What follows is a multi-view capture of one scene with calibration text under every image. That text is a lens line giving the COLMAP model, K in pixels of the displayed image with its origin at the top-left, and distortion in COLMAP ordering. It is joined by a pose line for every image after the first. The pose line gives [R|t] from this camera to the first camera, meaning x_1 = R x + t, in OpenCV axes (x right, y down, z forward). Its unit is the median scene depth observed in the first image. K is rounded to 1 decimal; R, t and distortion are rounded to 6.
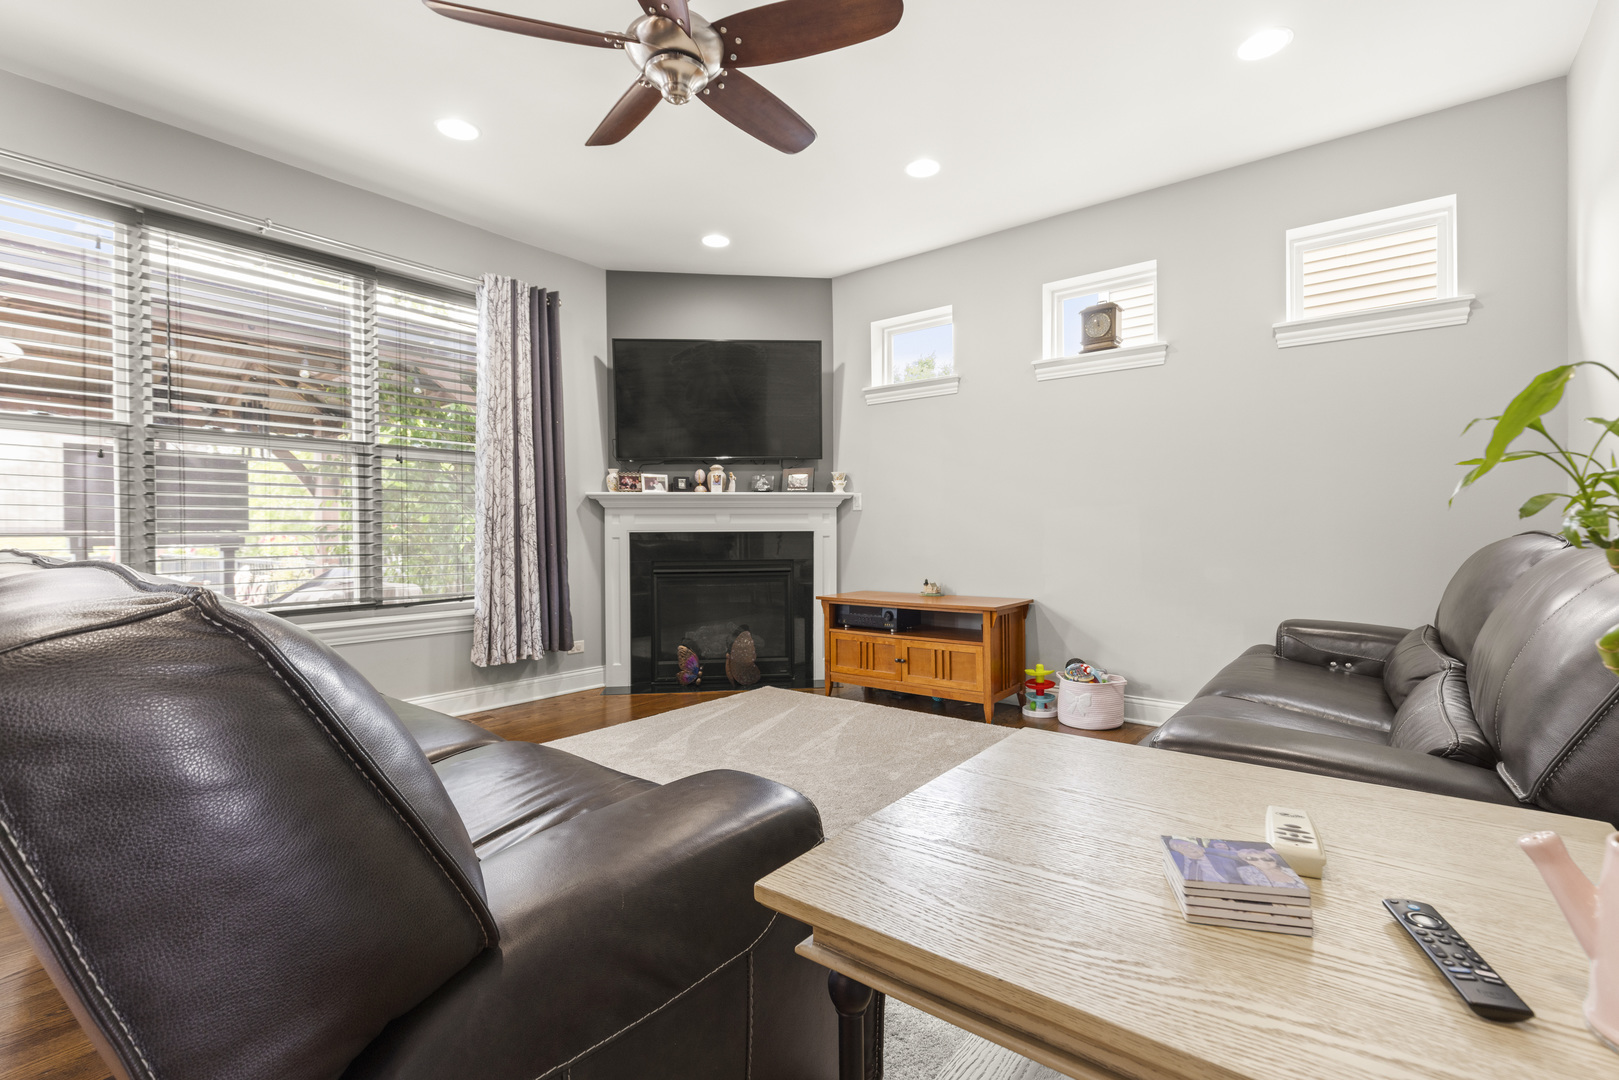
lens RADIAL K [[693.0, 0, 813.9], [0, 693.0, 560.1], [0, 0, 1]] dist [-0.054350, -0.000067]
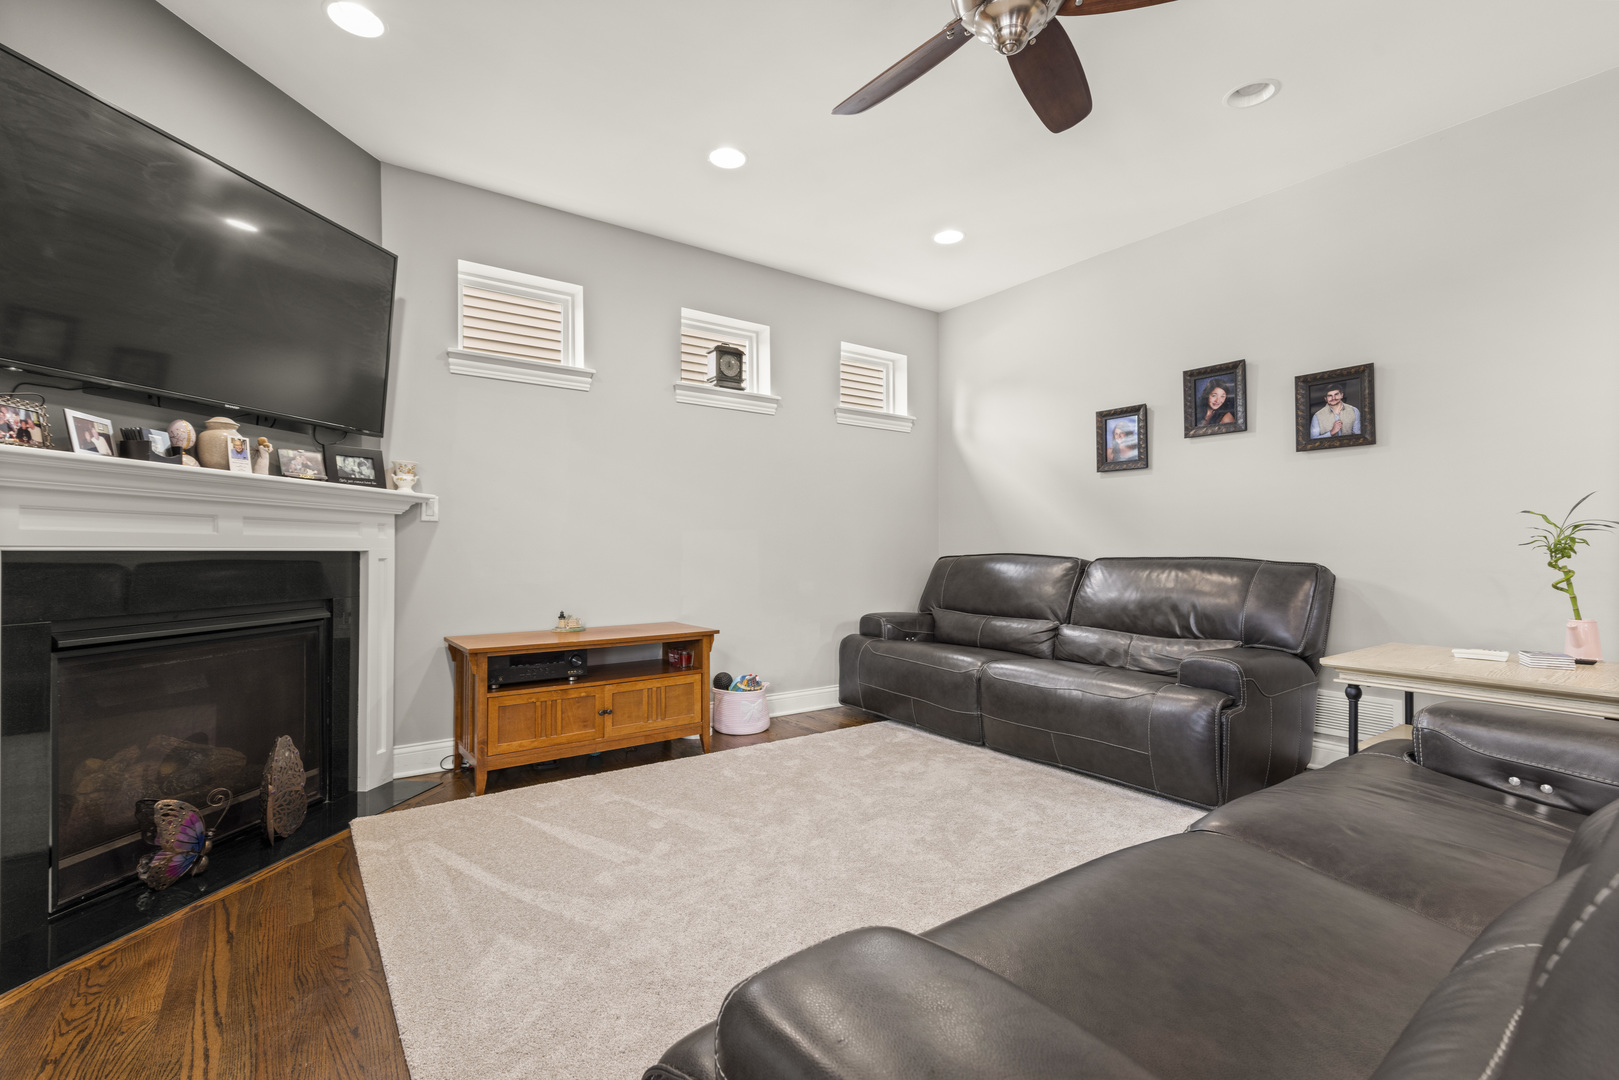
lens RADIAL K [[728.0, 0, 804.5], [0, 728.0, 544.3], [0, 0, 1]] dist [0.001770, 0.000032]
pose [[0.274451, 0.013403, 0.961508, -0.537333], [0.035541, 0.999078, -0.024072, -0.018132], [-0.960944, 0.040780, 0.273722, 0.456308]]
